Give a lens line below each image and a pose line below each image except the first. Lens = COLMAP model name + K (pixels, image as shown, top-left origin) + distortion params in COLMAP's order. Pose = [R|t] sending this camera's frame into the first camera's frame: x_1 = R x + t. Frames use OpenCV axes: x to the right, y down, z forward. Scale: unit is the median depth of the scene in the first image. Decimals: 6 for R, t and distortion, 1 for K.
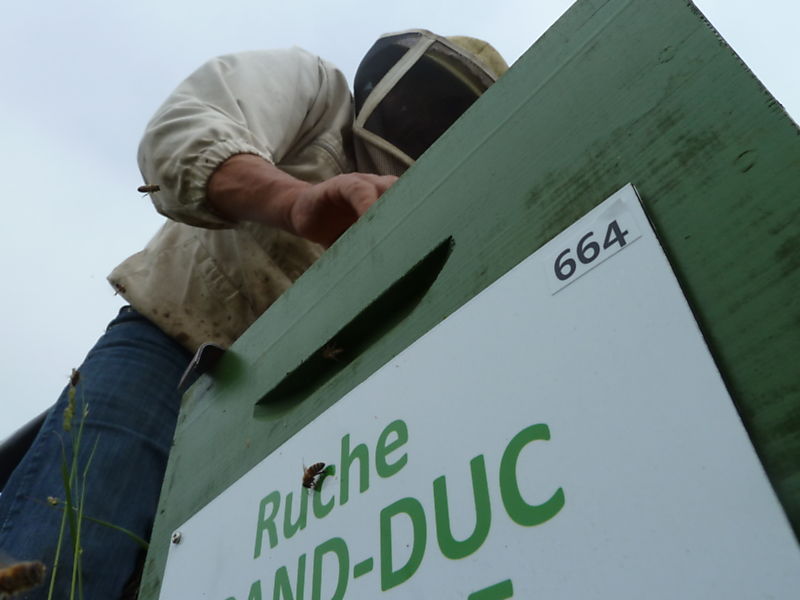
lens RADIAL K [[642.8, 0, 400.0], [0, 642.8, 300.0], [0, 0, 1]] dist [0.013338, 0.008973]
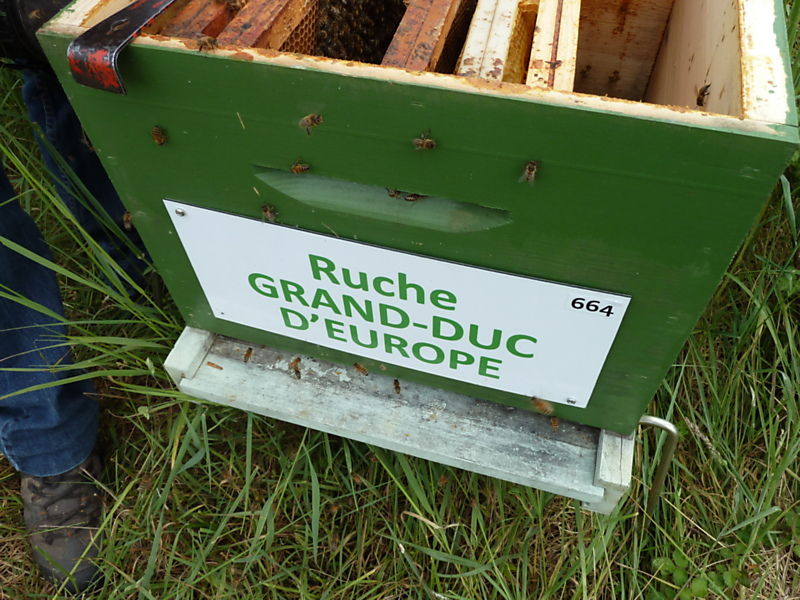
lens RADIAL K [[629.7, 0, 400.0], [0, 629.7, 300.0], [0, 0, 1]] dist [-0.028680, 0.001452]
pose [[0.836929, -0.431247, 0.337011, -0.307010], [-0.365040, 0.018962, 0.930799, -0.597337], [-0.407795, -0.902035, -0.141552, 0.544706]]
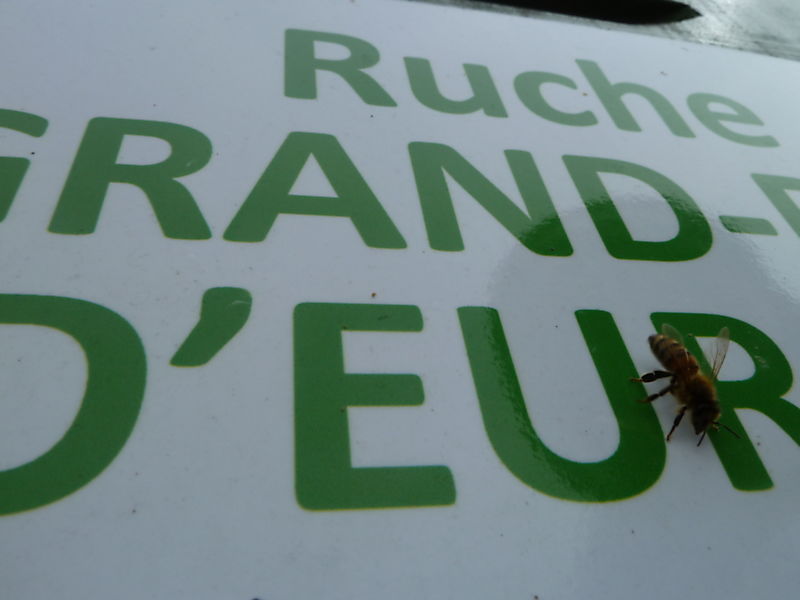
lens RADIAL K [[629.7, 0, 400.0], [0, 629.7, 300.0], [0, 0, 1]] dist [-0.028680, 0.001452]
pose [[0.480614, 0.567940, 0.668173, -0.191629], [-0.509718, 0.800936, -0.314149, 0.296217], [-0.713581, -0.189595, 0.674430, 0.328604]]
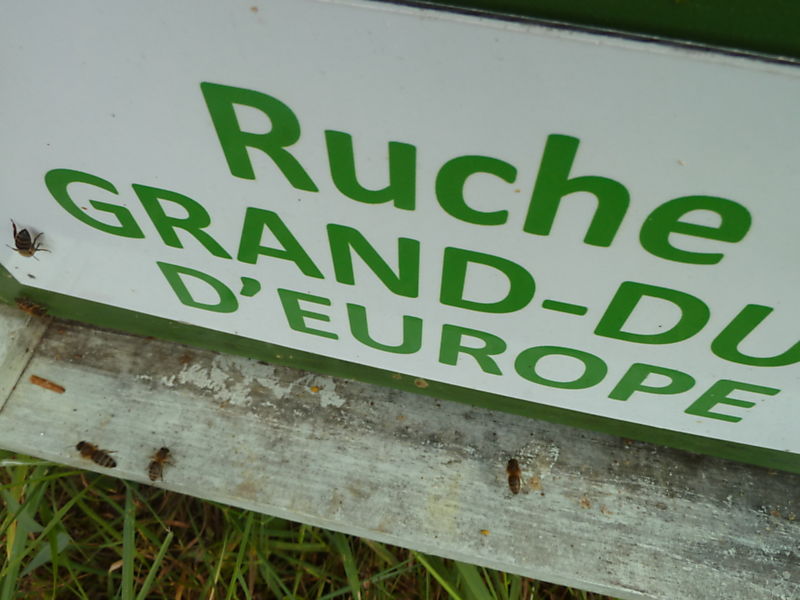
lens RADIAL K [[629.7, 0, 400.0], [0, 629.7, 300.0], [0, 0, 1]] dist [-0.028680, 0.001452]
pose [[0.796181, -0.513067, 0.320716, -0.166184], [-0.422052, -0.091120, 0.901981, -0.057247], [-0.433553, -0.853499, -0.289089, 0.500709]]
